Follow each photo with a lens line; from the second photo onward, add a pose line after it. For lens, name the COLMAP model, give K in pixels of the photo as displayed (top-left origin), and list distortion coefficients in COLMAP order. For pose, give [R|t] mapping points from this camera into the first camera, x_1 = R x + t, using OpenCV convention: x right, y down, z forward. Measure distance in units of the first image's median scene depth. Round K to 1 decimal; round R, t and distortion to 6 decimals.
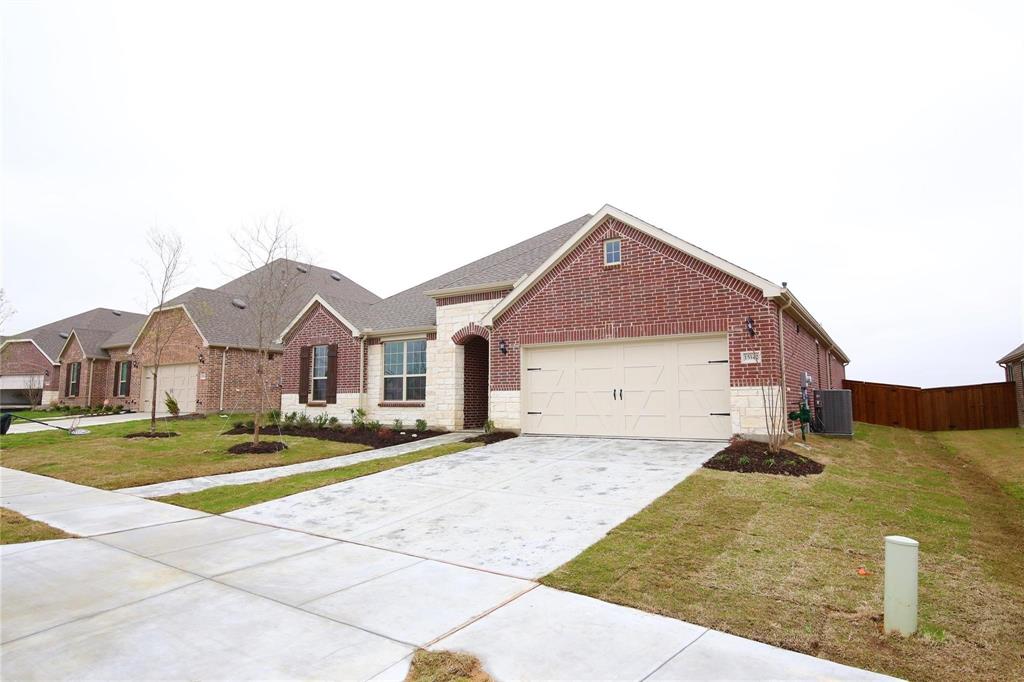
lens RADIAL K [[575.5, 0, 512.0], [0, 575.5, 341.0], [0, 0, 1]] dist [-0.000484, -0.000032]
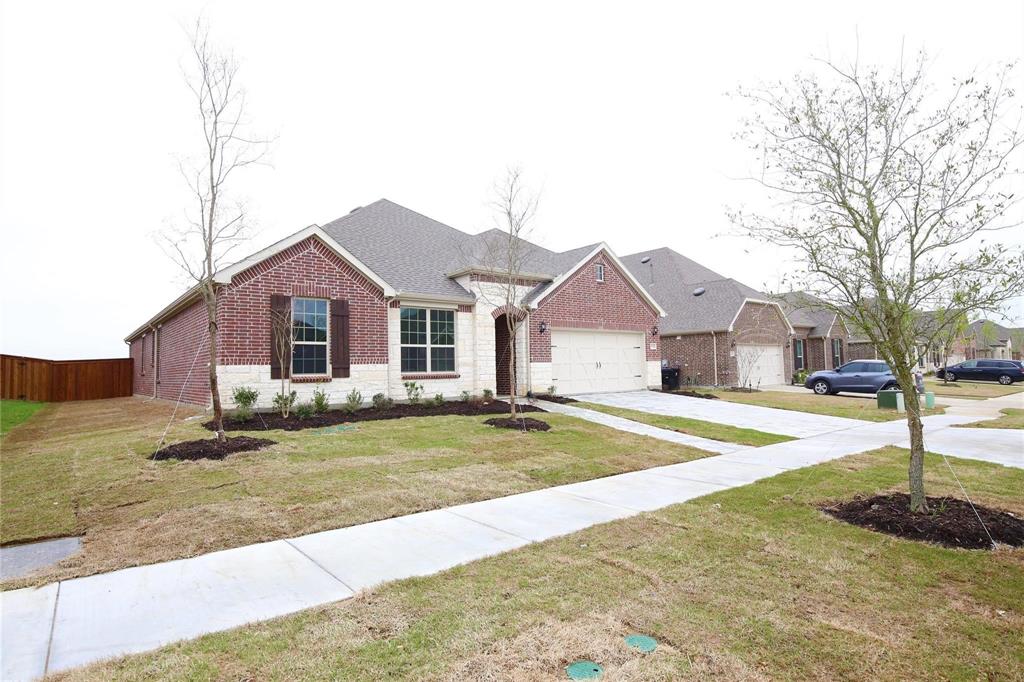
lens RADIAL K [[538.6, 0, 512.0], [0, 538.6, 341.0], [0, 0, 1]] dist [0.000090, -0.000002]
pose [[0.300073, 0.045638, 0.952824, -0.989303], [-0.083810, 0.996254, -0.021324, 0.060385], [-0.950227, -0.073458, 0.302774, 0.611004]]
